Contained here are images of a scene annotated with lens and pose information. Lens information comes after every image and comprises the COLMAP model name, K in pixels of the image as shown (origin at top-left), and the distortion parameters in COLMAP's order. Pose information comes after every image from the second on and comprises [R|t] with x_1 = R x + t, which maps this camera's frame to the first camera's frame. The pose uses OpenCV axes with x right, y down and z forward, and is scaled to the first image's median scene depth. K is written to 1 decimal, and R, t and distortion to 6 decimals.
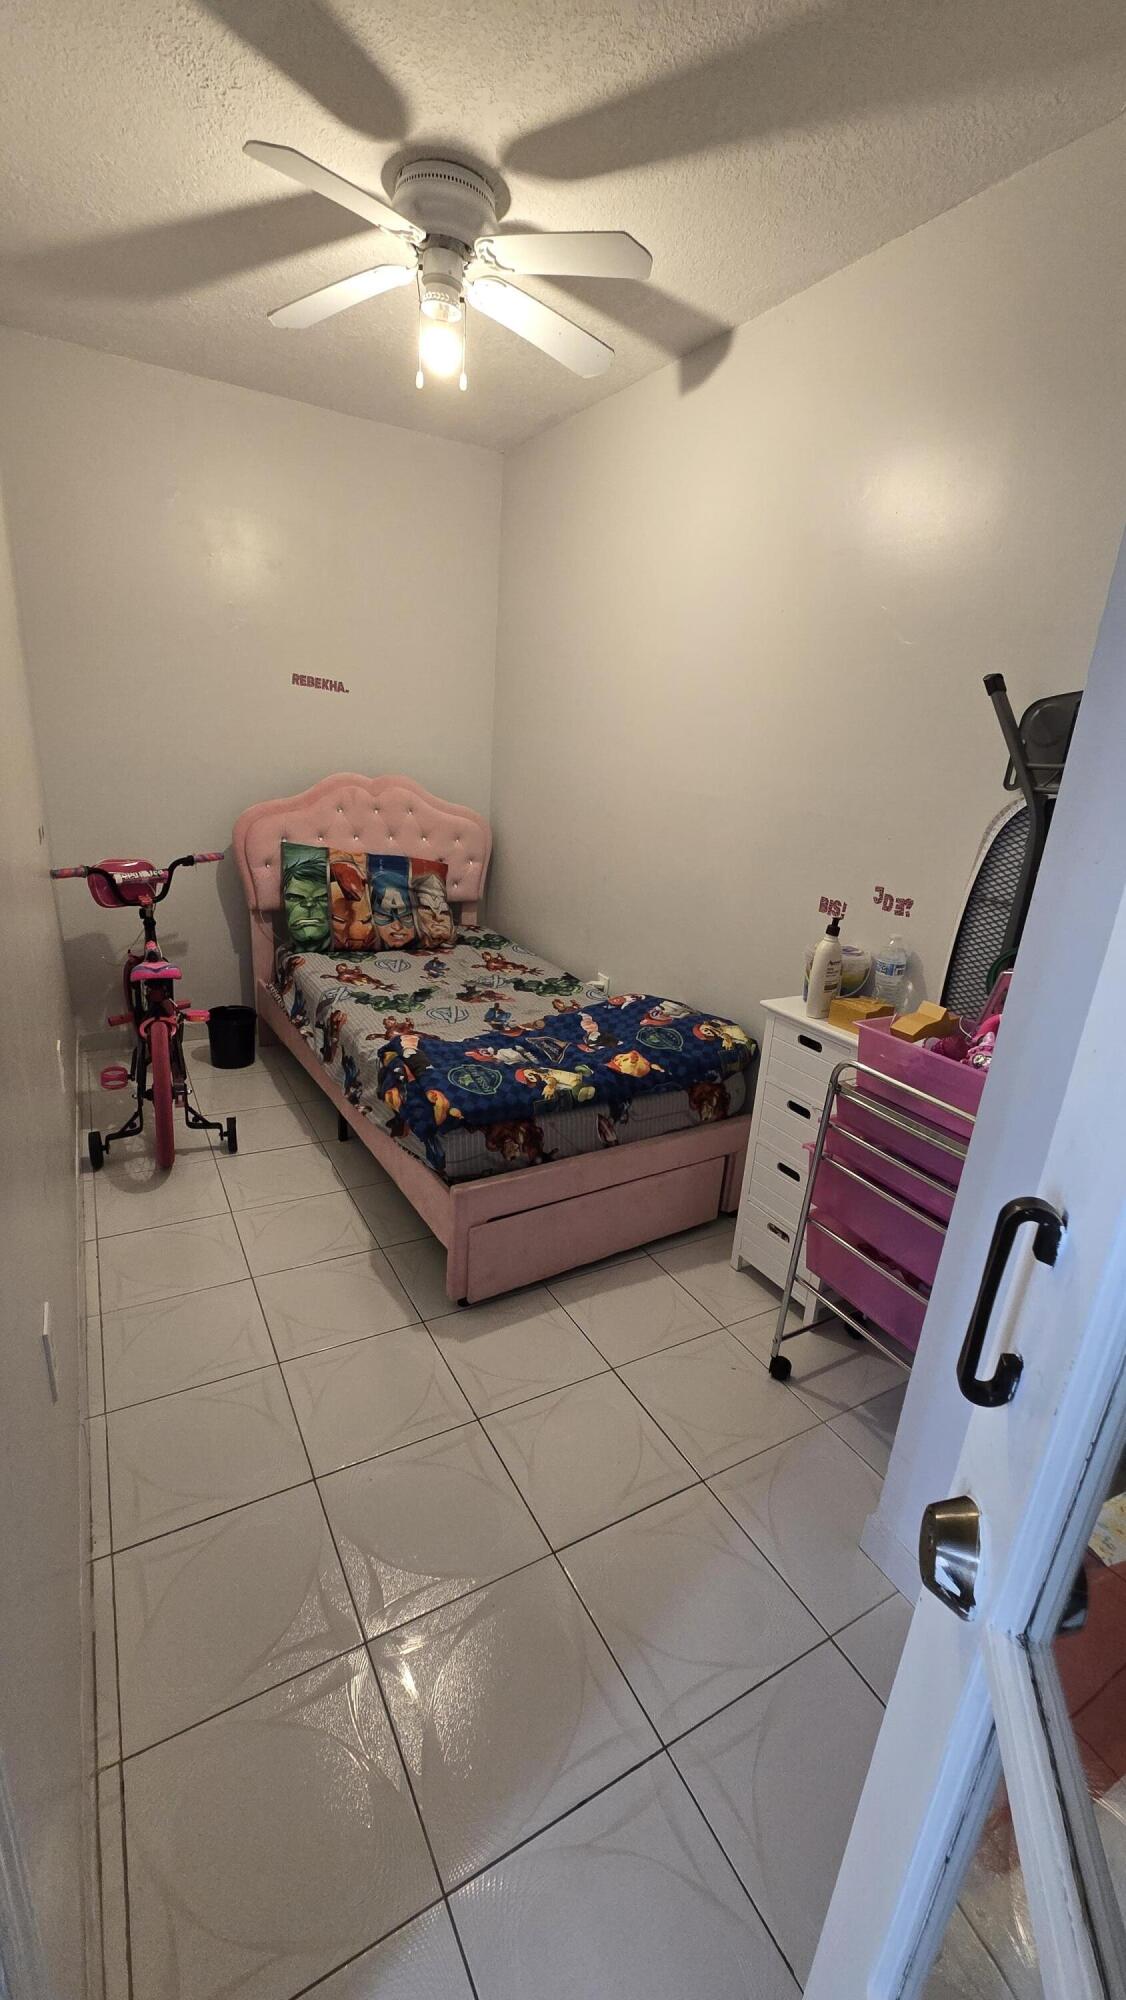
lens RADIAL K [[844.6, 0, 573.9], [0, 844.6, 1019.3], [0, 0, 1]] dist [-0.000199, 0.000061]
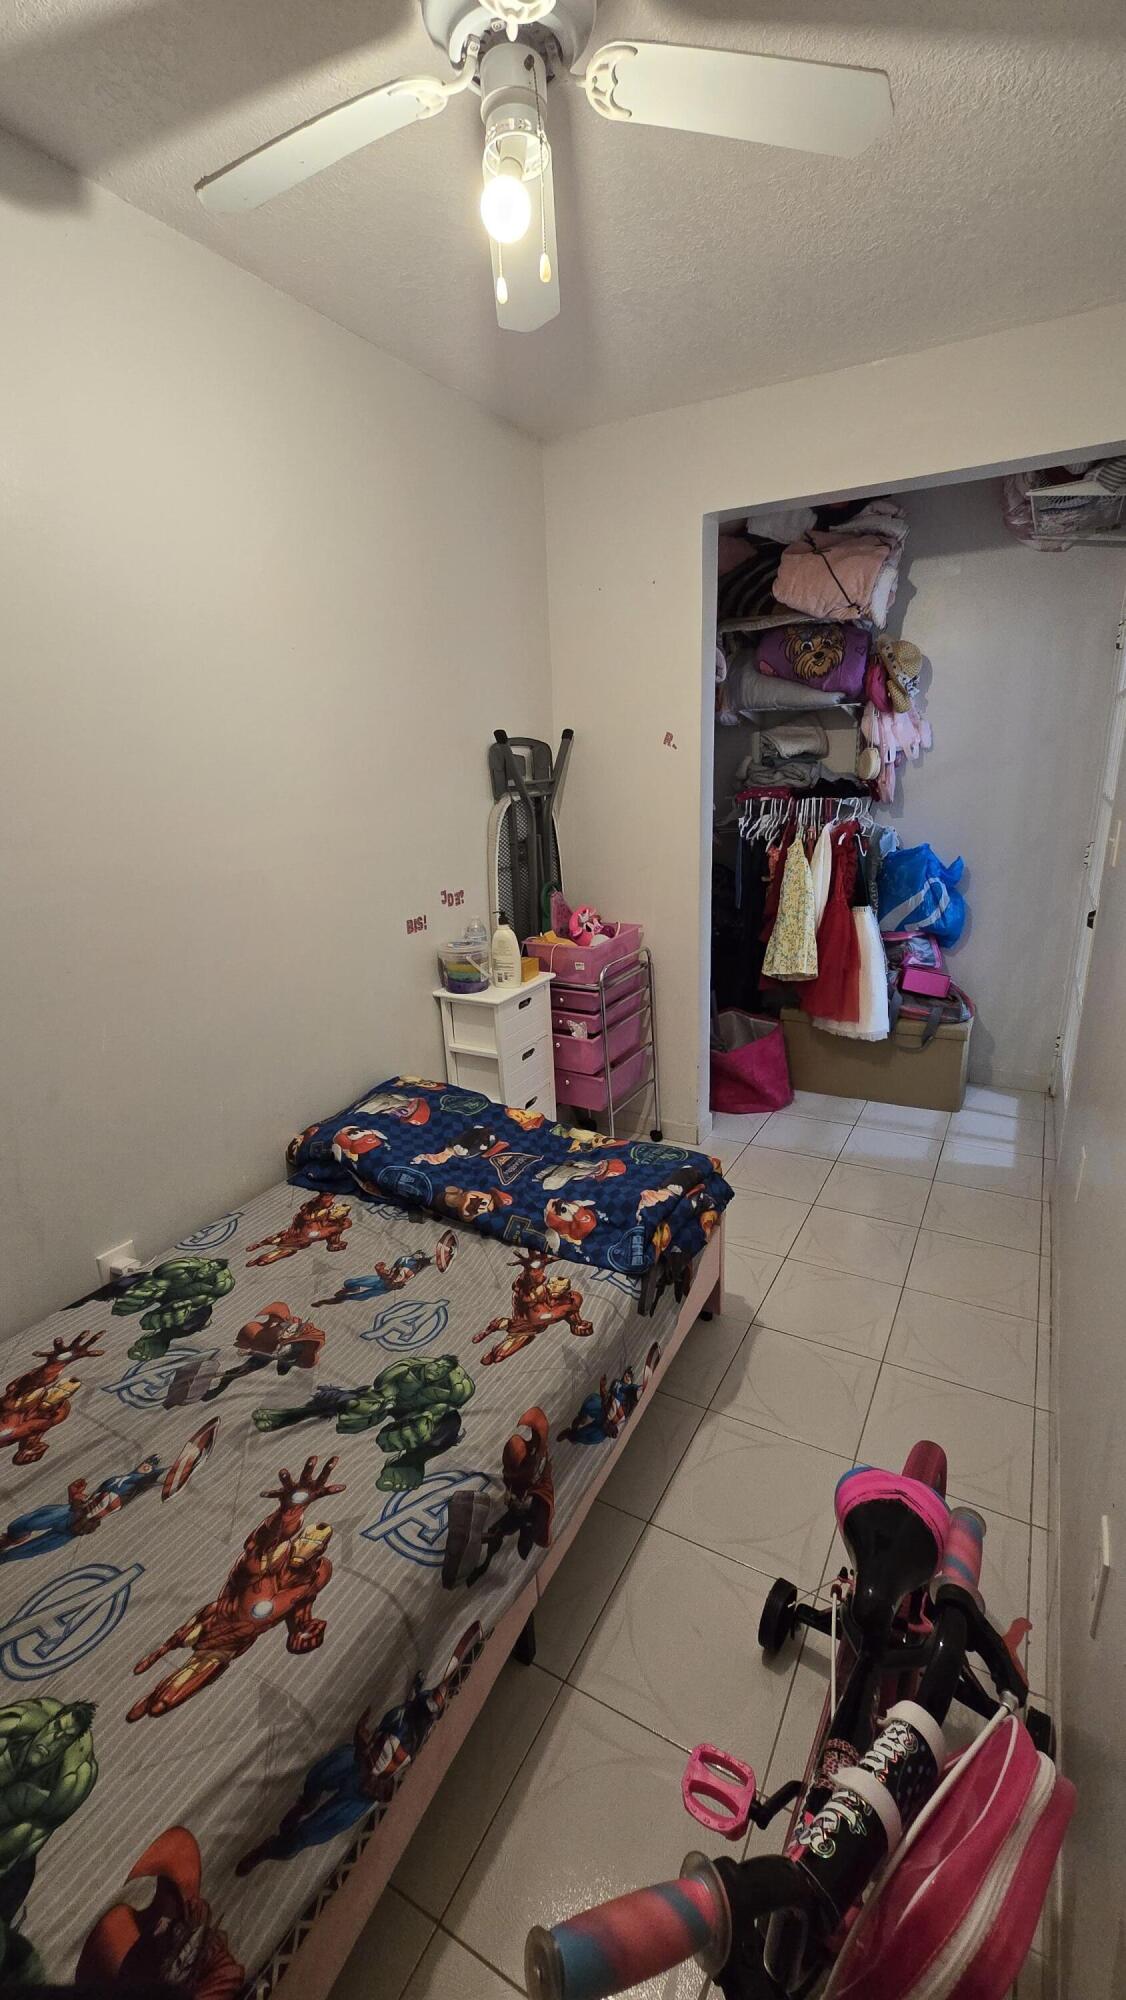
lens RADIAL K [[844.6, 0, 573.9], [0, 844.6, 1019.3], [0, 0, 1]] dist [-0.000199, 0.000061]
pose [[-0.524607, -0.301690, 0.796097, -0.659077], [0.271075, 0.827244, 0.492124, -0.466450], [-0.807035, 0.473973, -0.352197, 1.137527]]
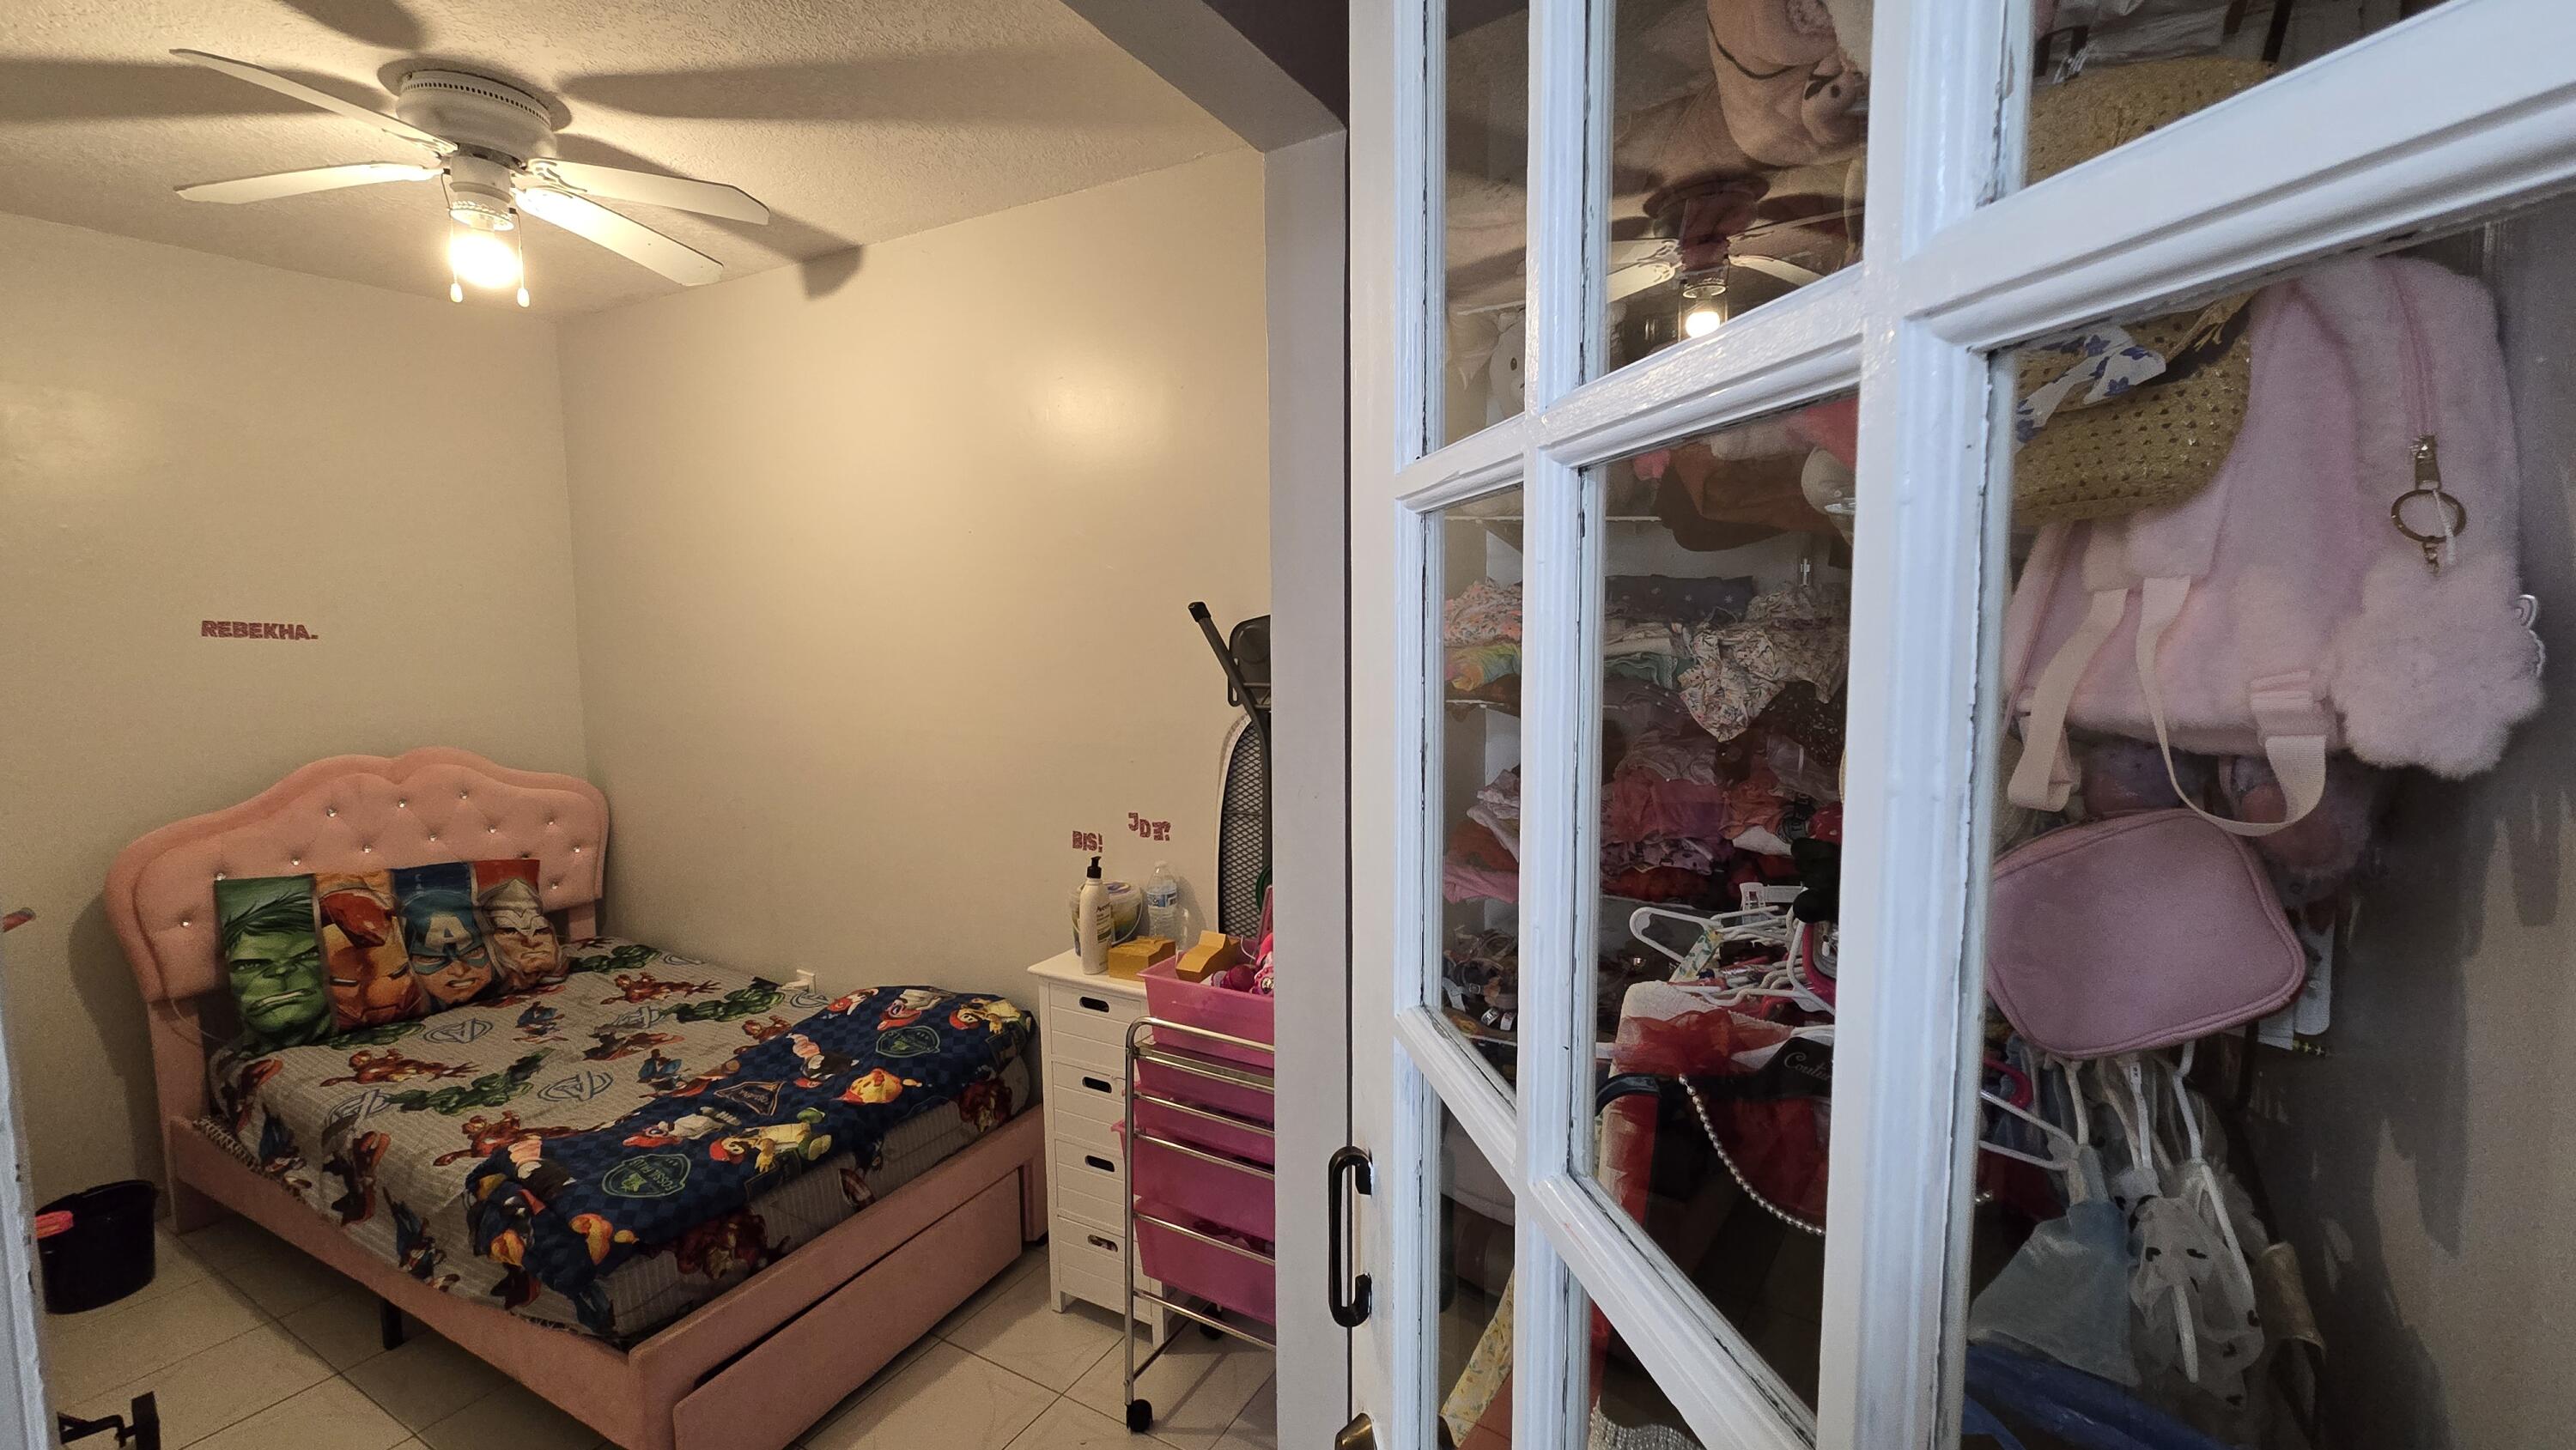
lens RADIAL K [[1057.6, 0, 1301.4], [0, 1057.6, 705.8], [0, 0, 1]] dist [-0.008250, 0.003475]
pose [[0.864474, -0.124257, 0.487078, -0.020881], [0.229457, 0.959671, -0.162424, -0.032805], [-0.447252, 0.252175, 0.858122, -0.081345]]
